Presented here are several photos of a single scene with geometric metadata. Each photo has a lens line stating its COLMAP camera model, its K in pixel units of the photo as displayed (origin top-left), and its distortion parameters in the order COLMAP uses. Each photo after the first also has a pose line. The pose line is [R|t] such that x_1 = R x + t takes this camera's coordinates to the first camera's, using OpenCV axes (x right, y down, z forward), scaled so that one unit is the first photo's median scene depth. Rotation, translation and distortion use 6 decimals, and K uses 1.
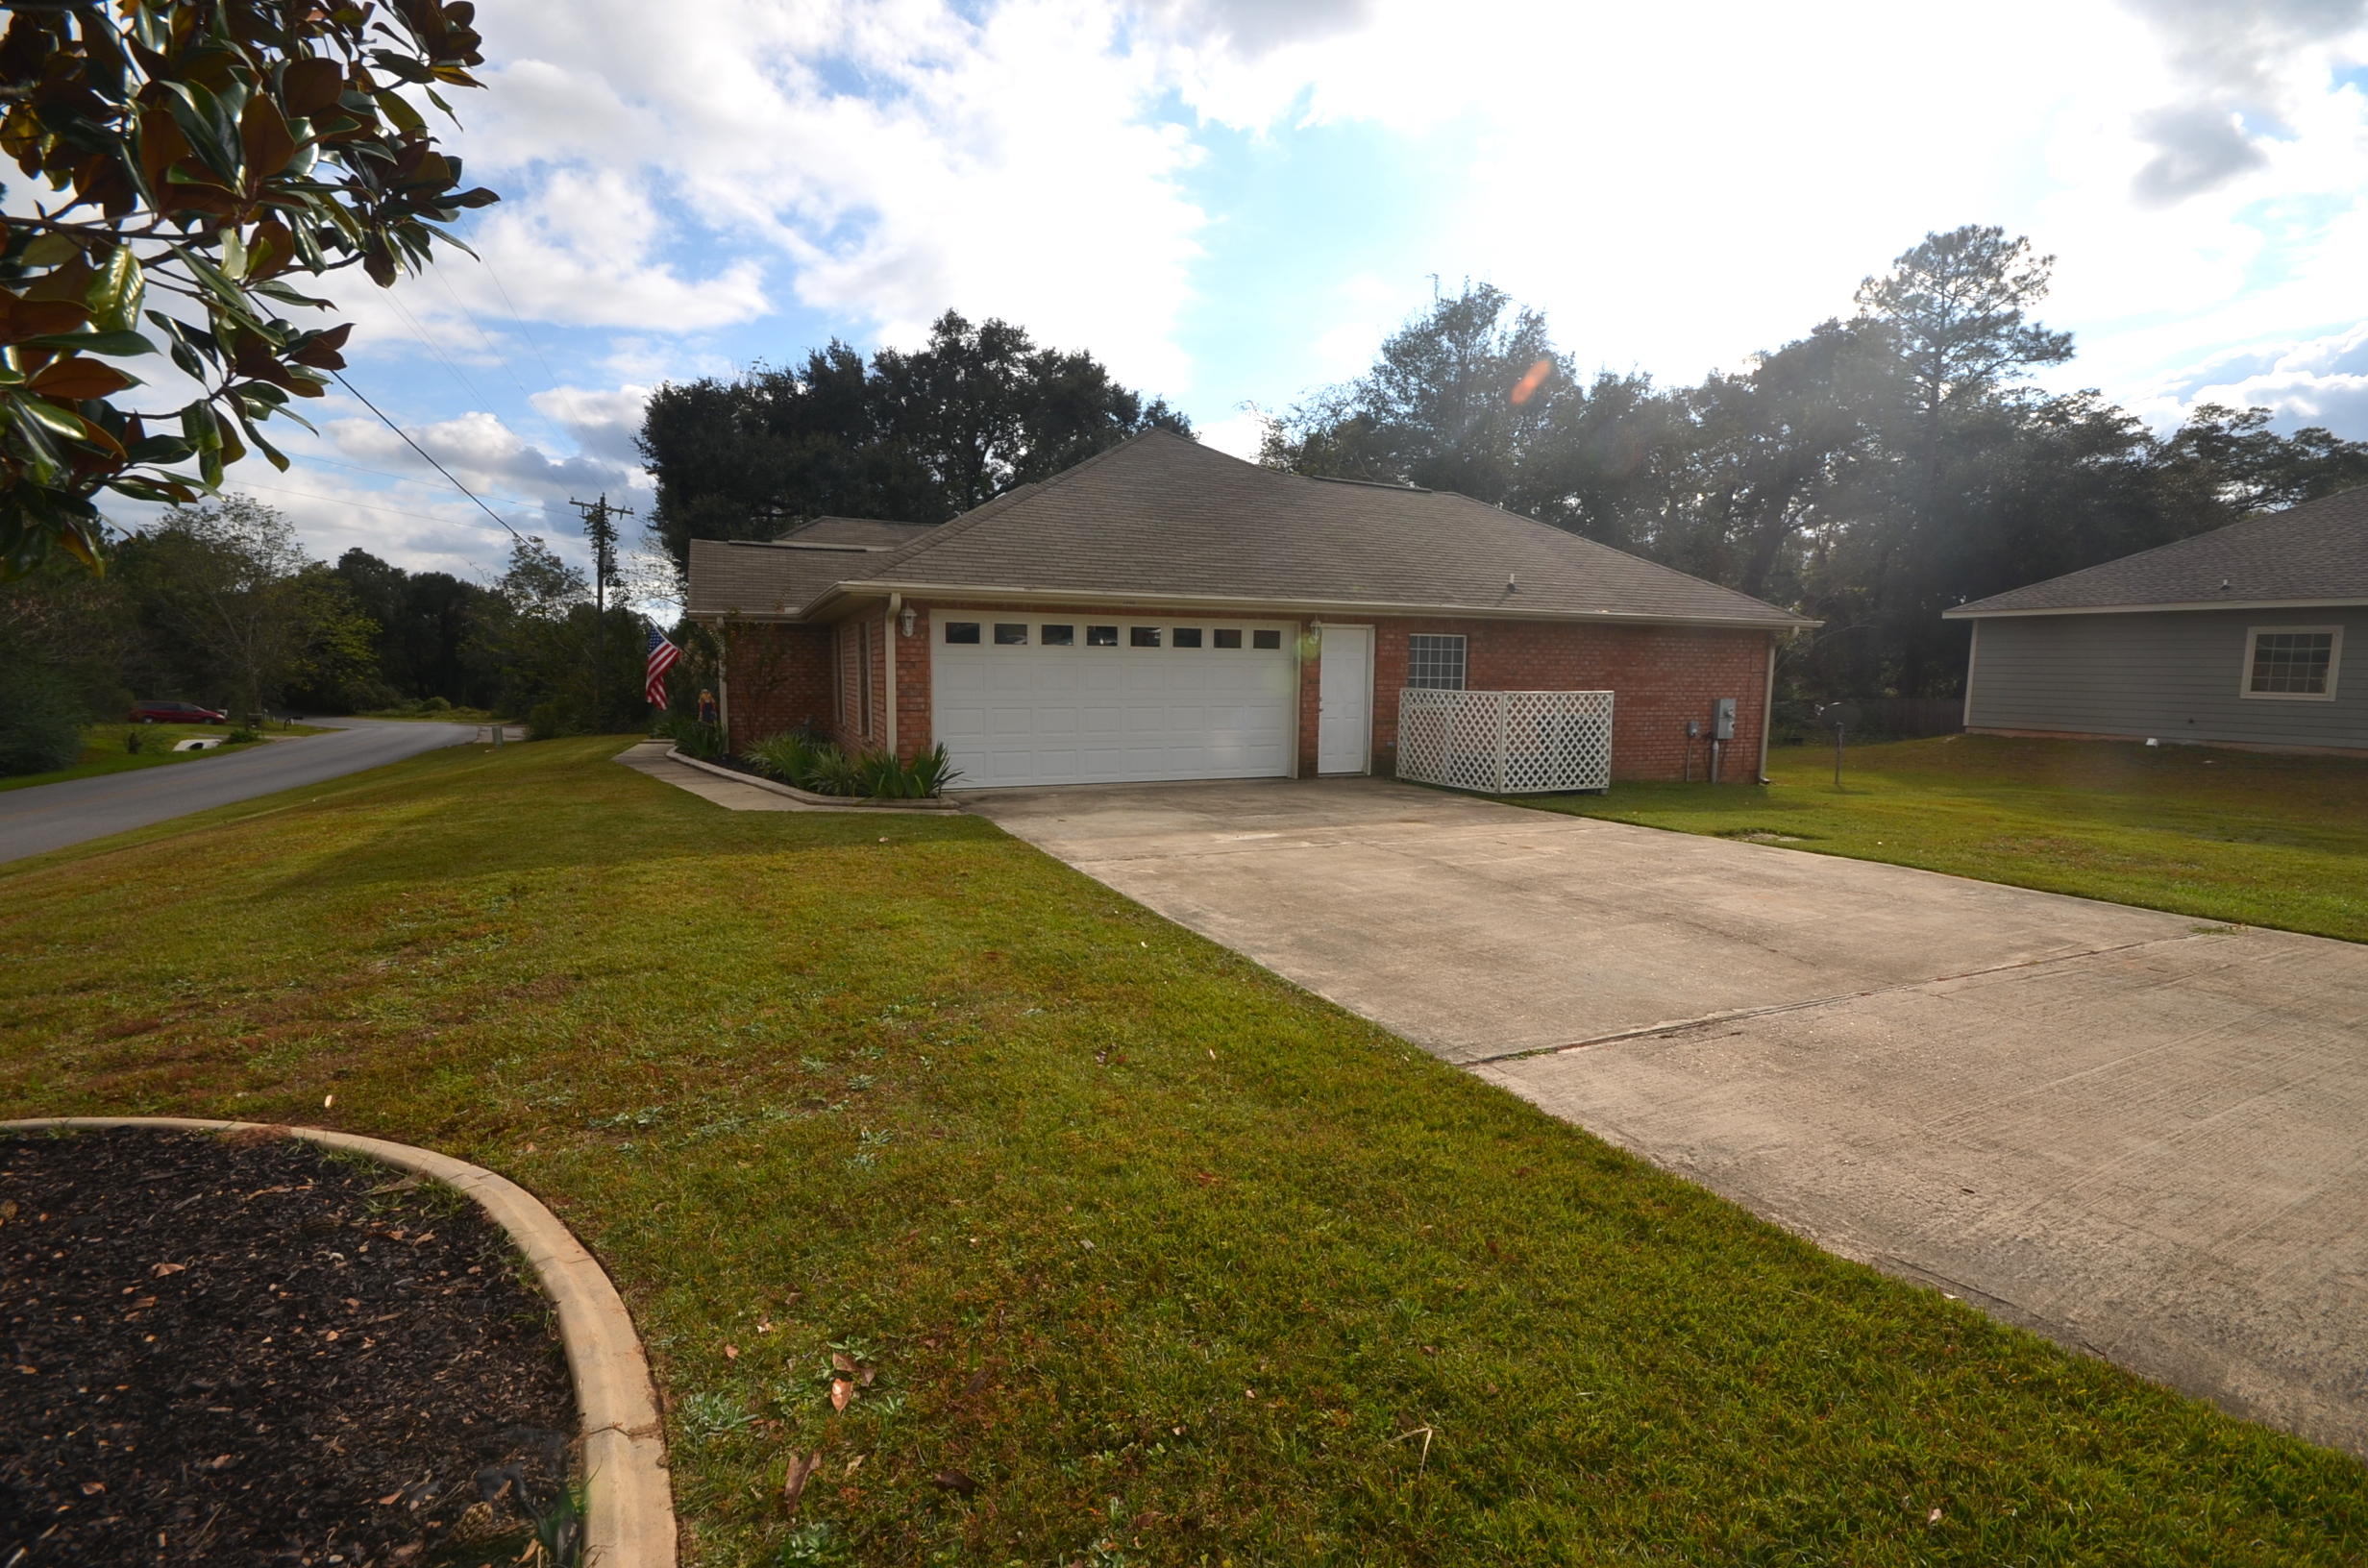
lens RADIAL K [[1033.9, 0, 1184.0], [0, 1033.9, 784.0], [0, 0, 1]] dist [0.023525, -0.018161]
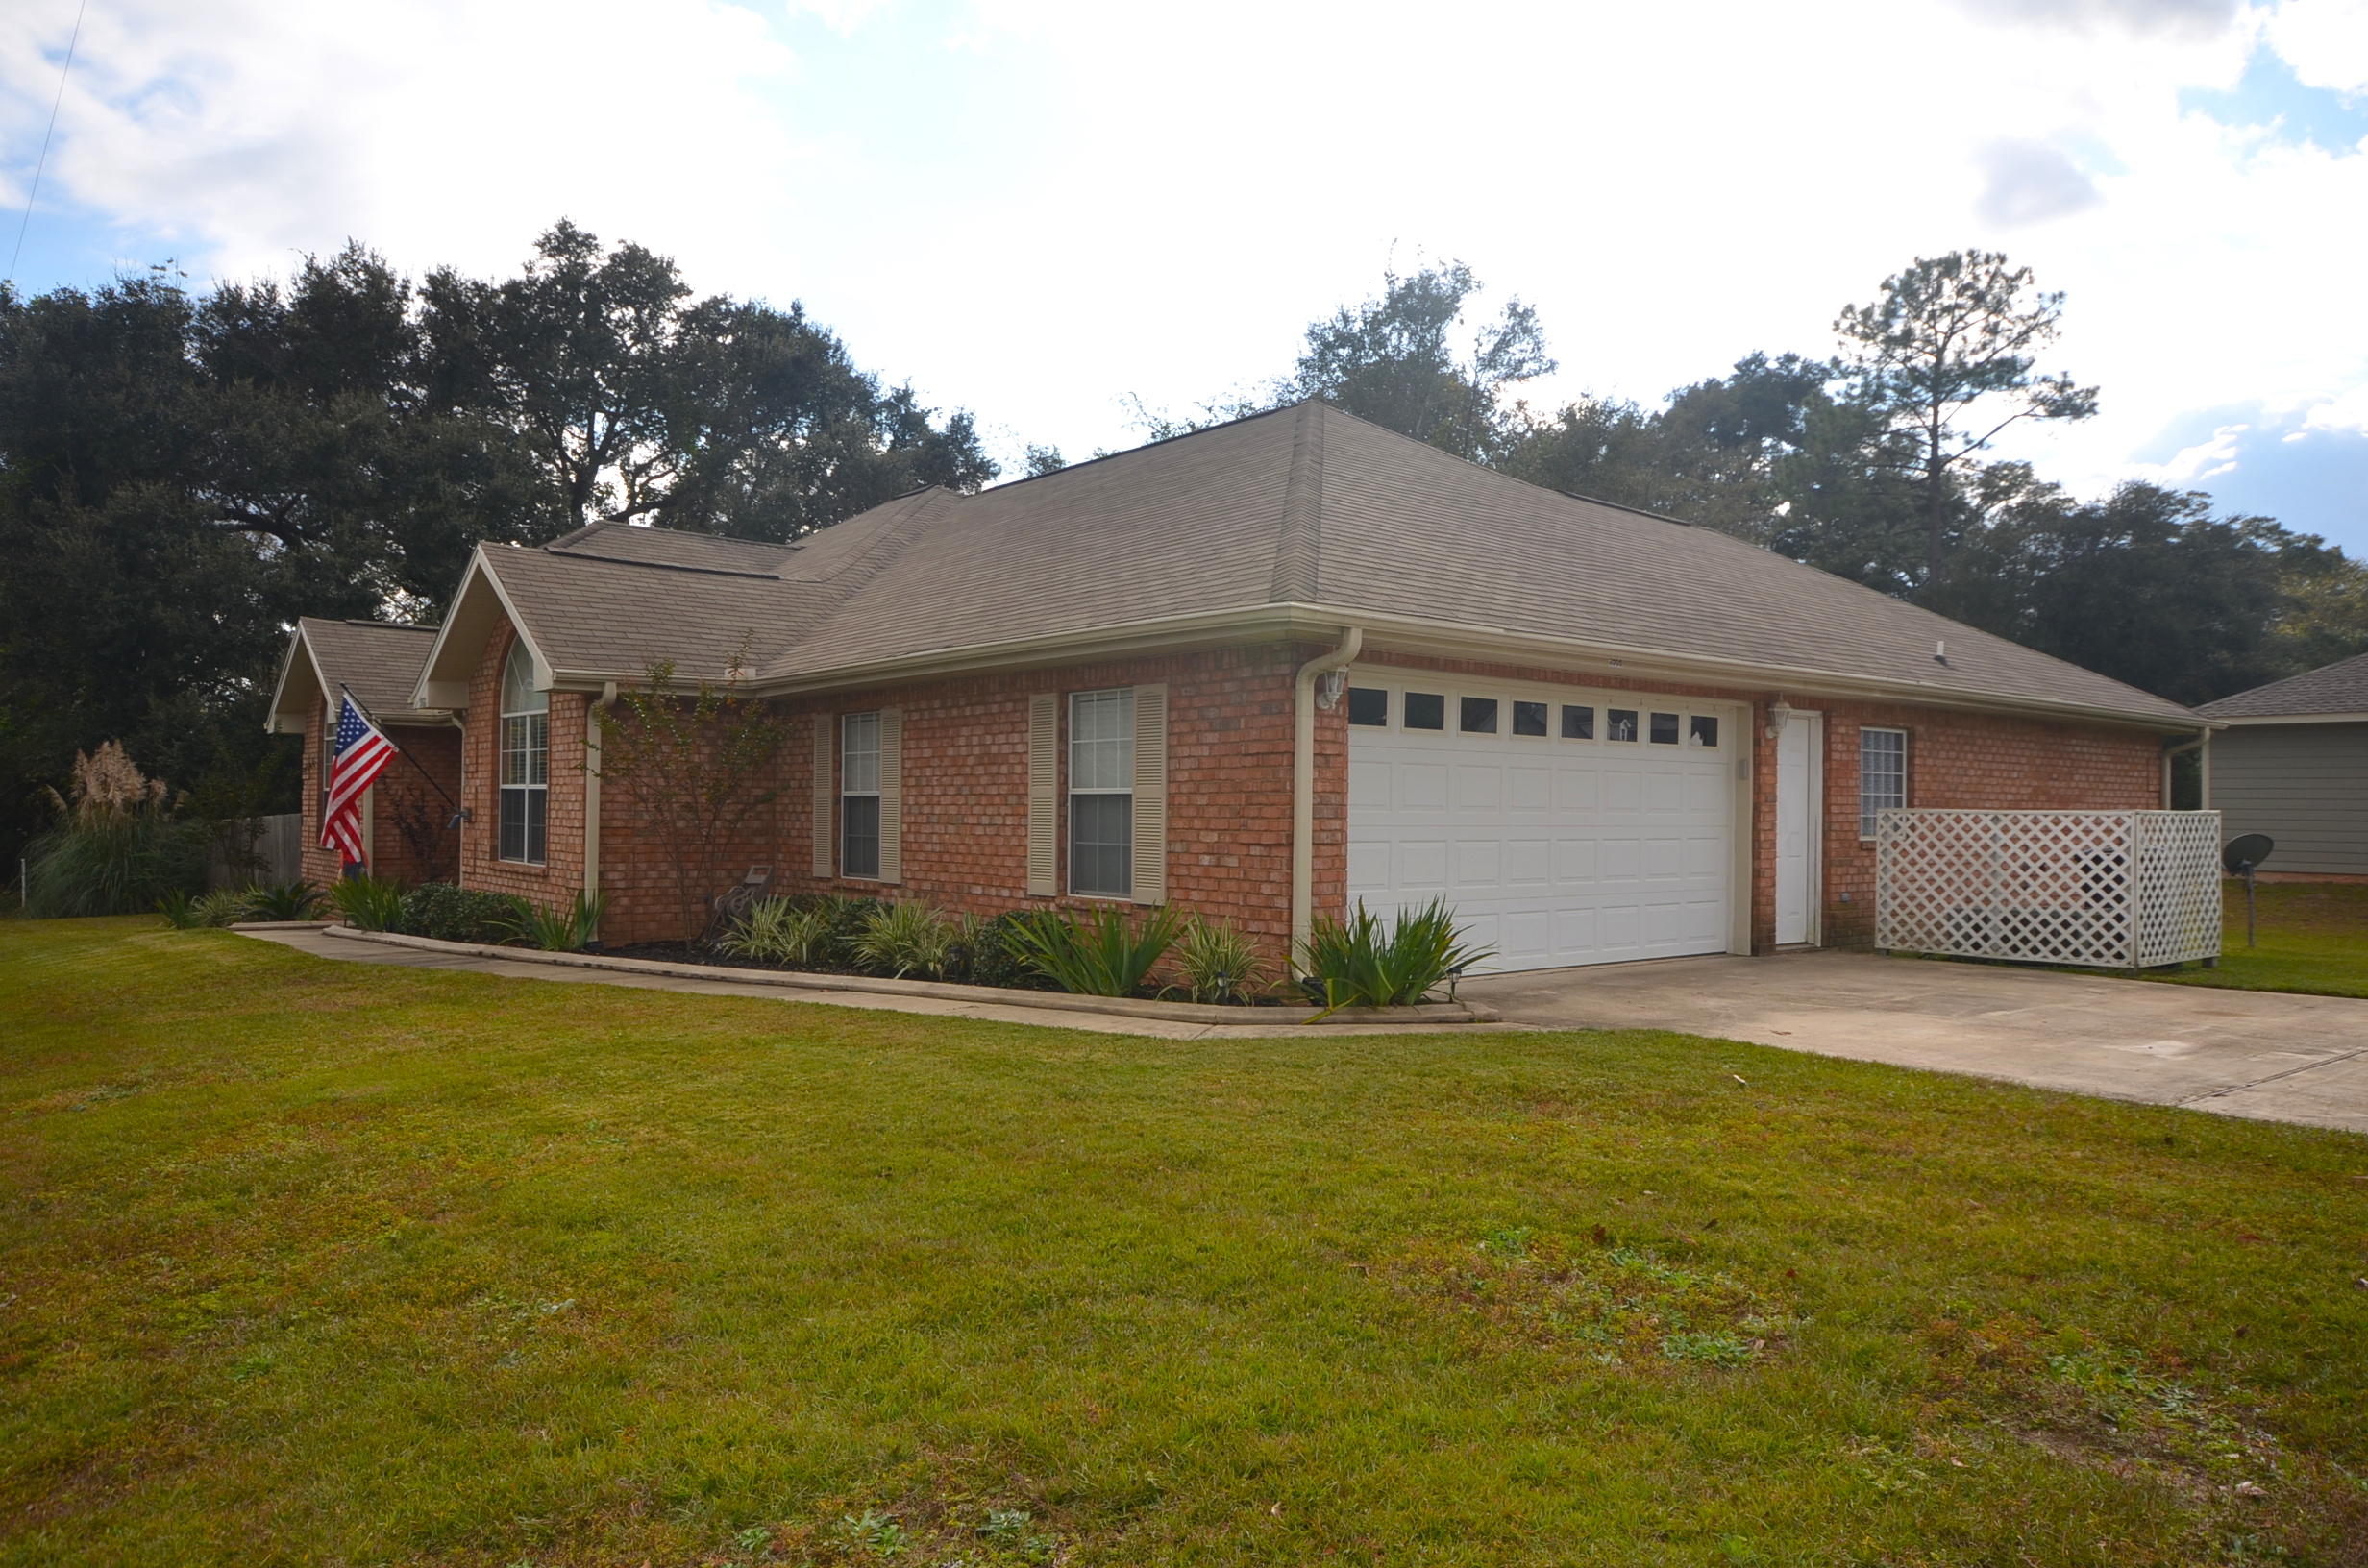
lens RADIAL K [[1561.0, 0, 1184.0], [0, 1561.0, 784.0], [0, 0, 1]] dist [0.029150, -0.001315]
pose [[0.959289, 0.002888, 0.282413, -0.163695], [0.032751, 0.992064, -0.121393, -0.001390], [-0.280522, 0.125700, 0.951581, 0.068251]]
